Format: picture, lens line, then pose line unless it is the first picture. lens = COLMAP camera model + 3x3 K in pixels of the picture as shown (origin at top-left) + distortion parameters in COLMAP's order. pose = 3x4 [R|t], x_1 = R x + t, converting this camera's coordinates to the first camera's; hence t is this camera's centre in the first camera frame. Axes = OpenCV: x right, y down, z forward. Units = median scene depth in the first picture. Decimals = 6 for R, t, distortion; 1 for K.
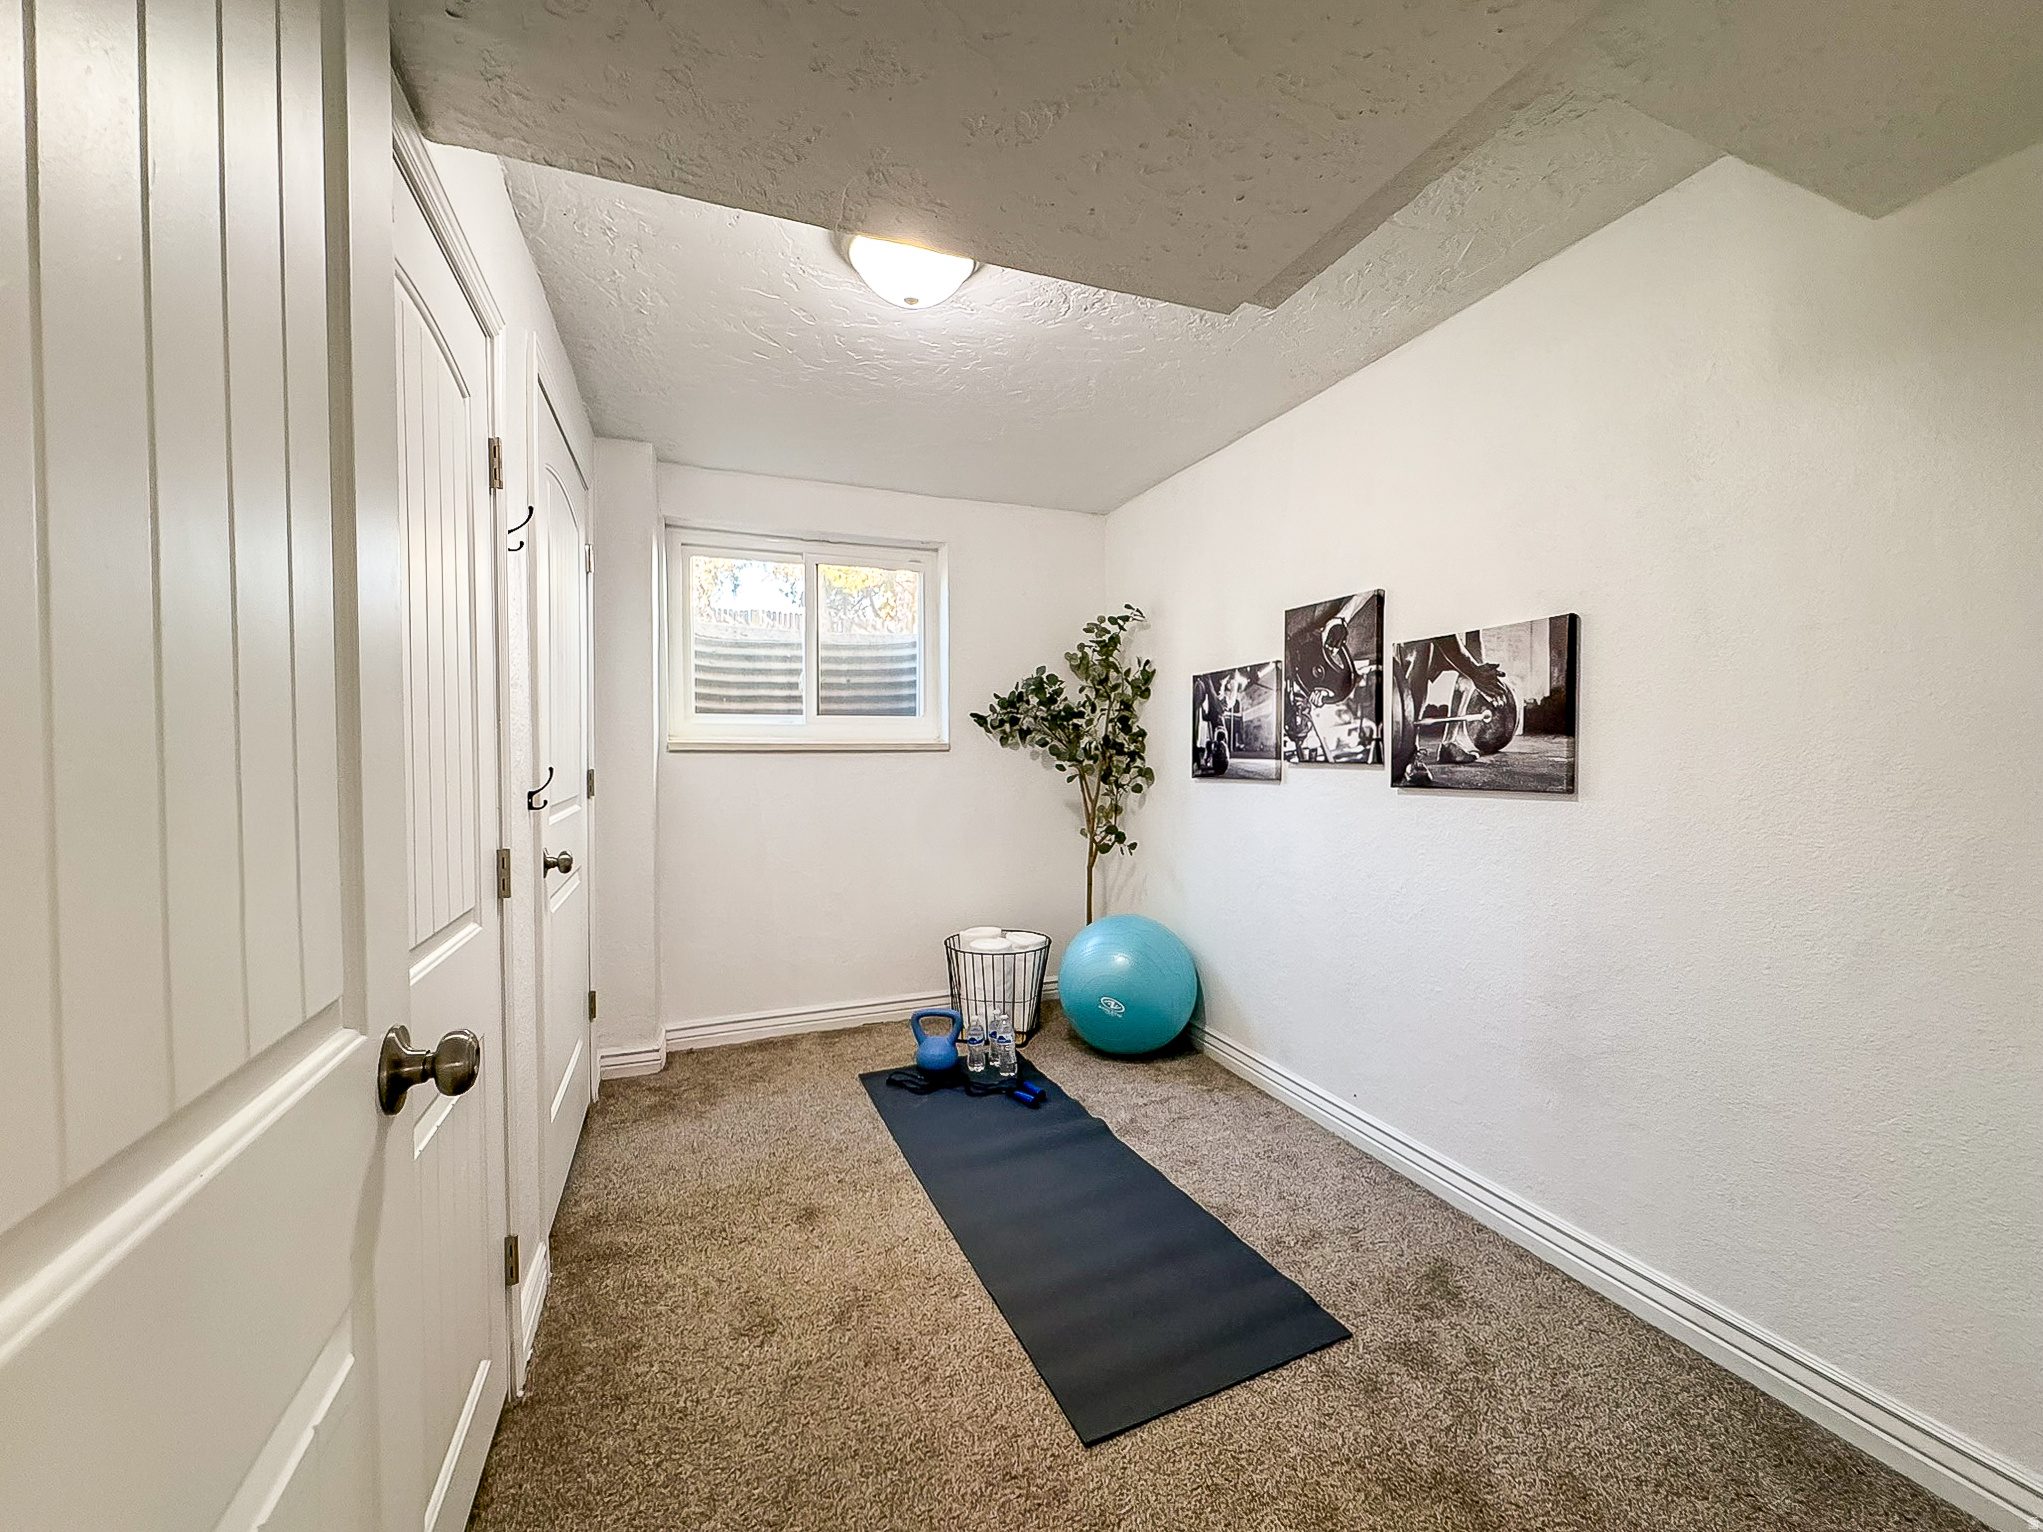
lens RADIAL K [[823.6, 0, 1024.6], [0, 823.6, 764.7], [0, 0, 1]] dist [-0.003916, 0.000429]
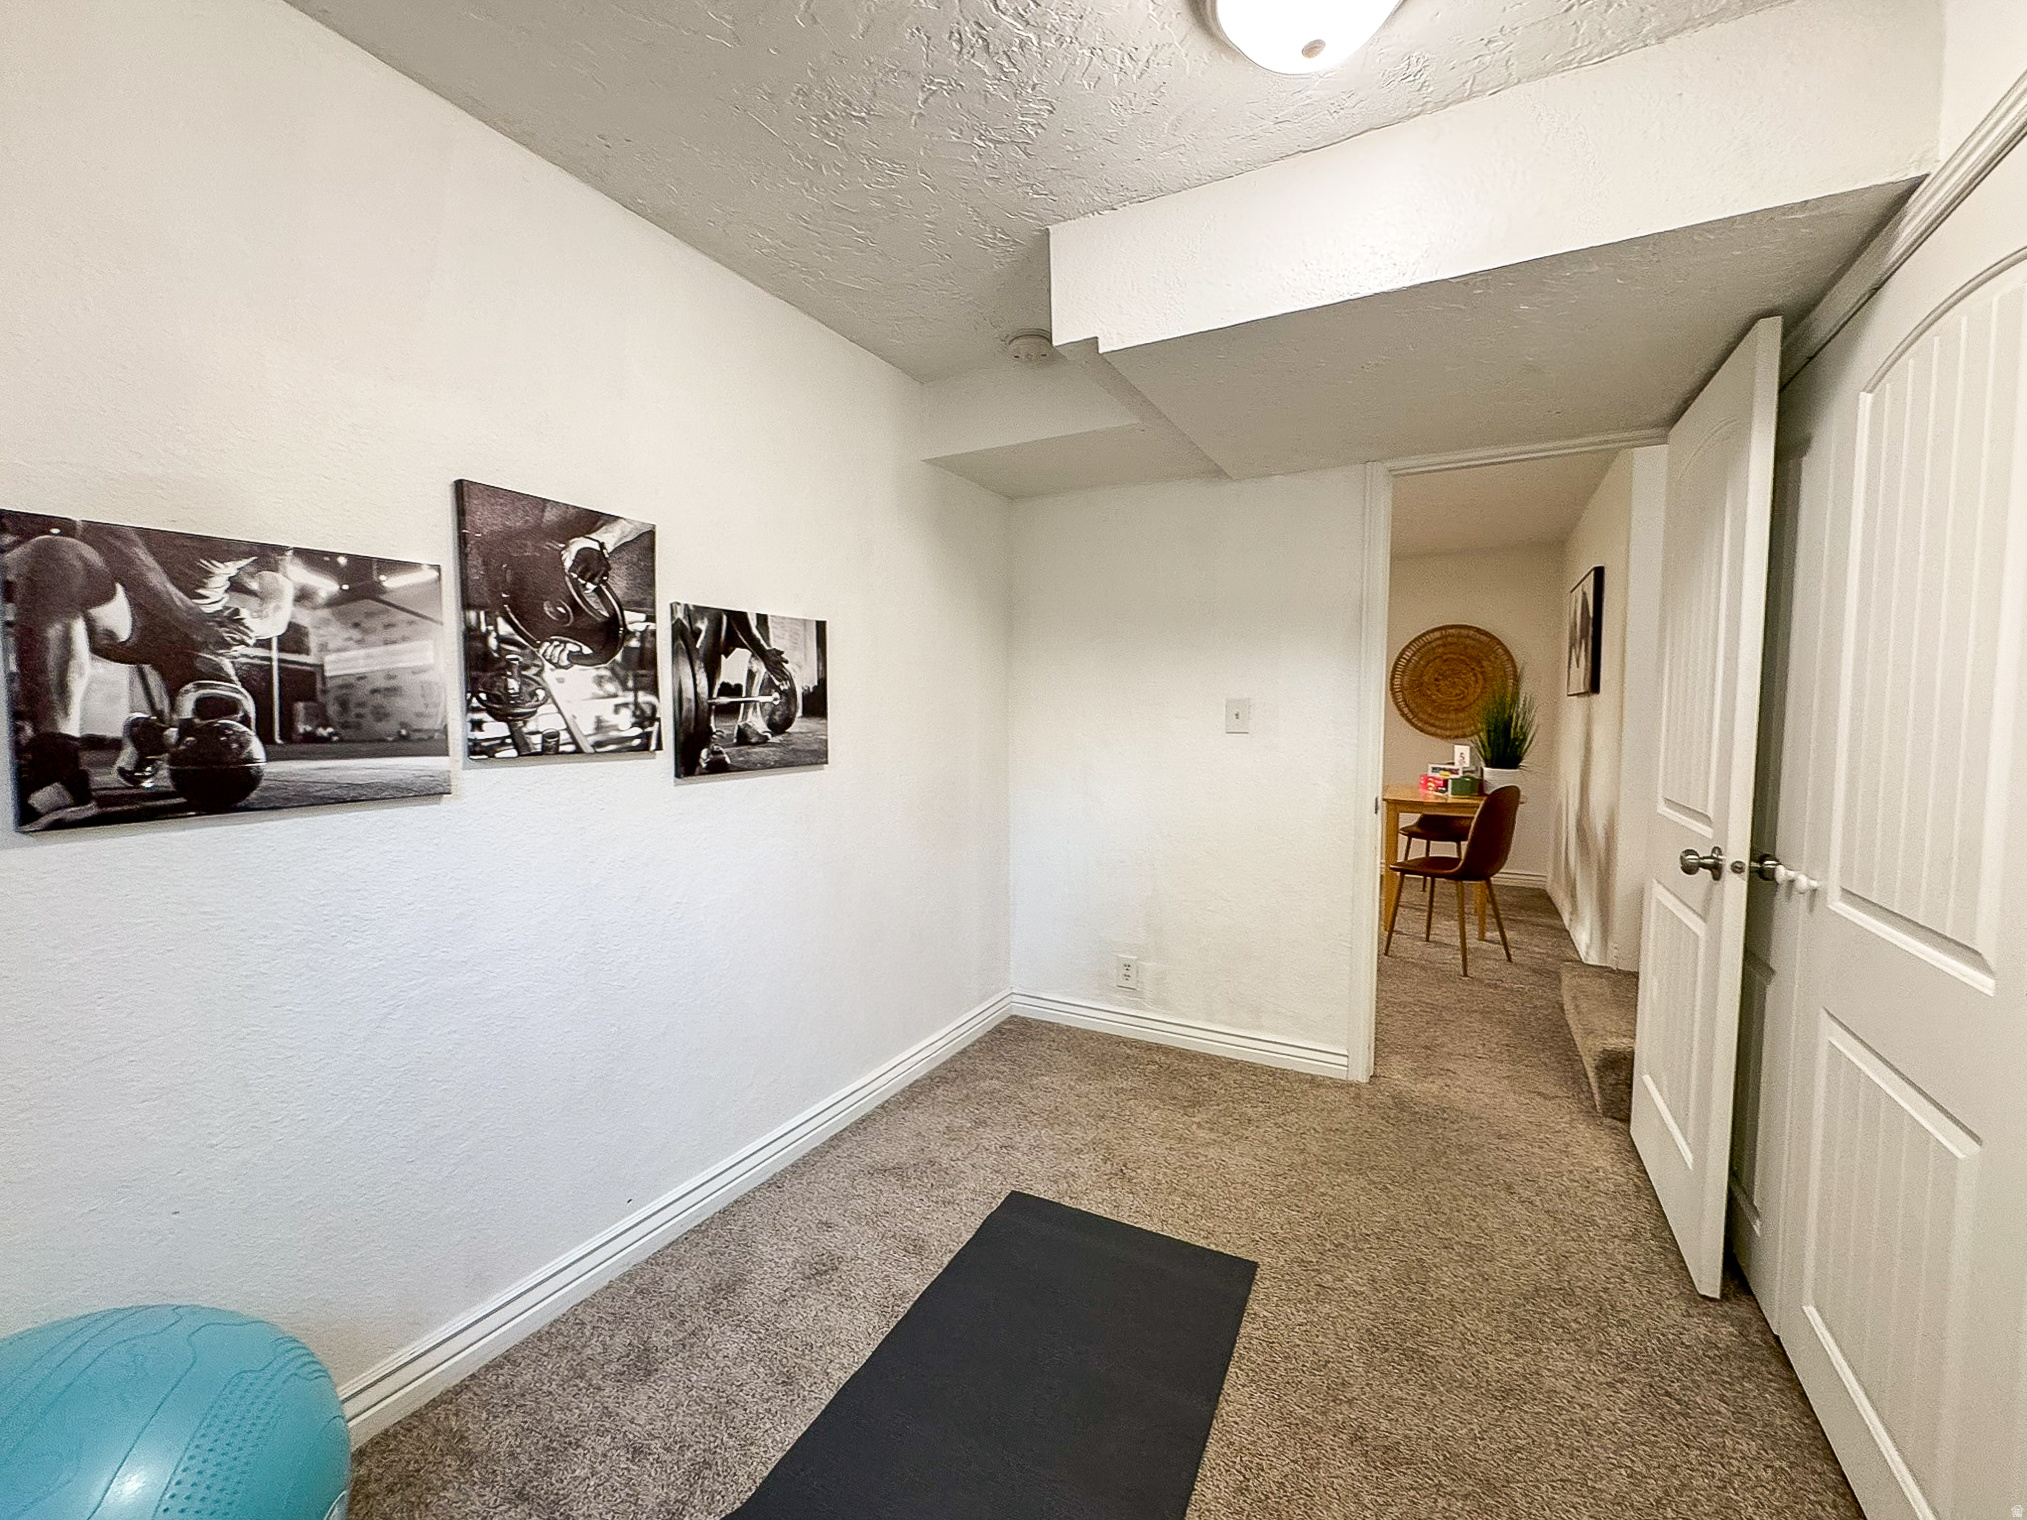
lens RADIAL K [[839.0, 0, 1013.5], [0, 839.0, 760.0], [0, 0, 1]] dist [-0.001779, -0.000137]
pose [[-0.639123, -0.040388, 0.768044, -0.393856], [0.013471, 0.997879, 0.063684, -0.037739], [-0.768987, 0.051048, -0.637223, 1.230393]]
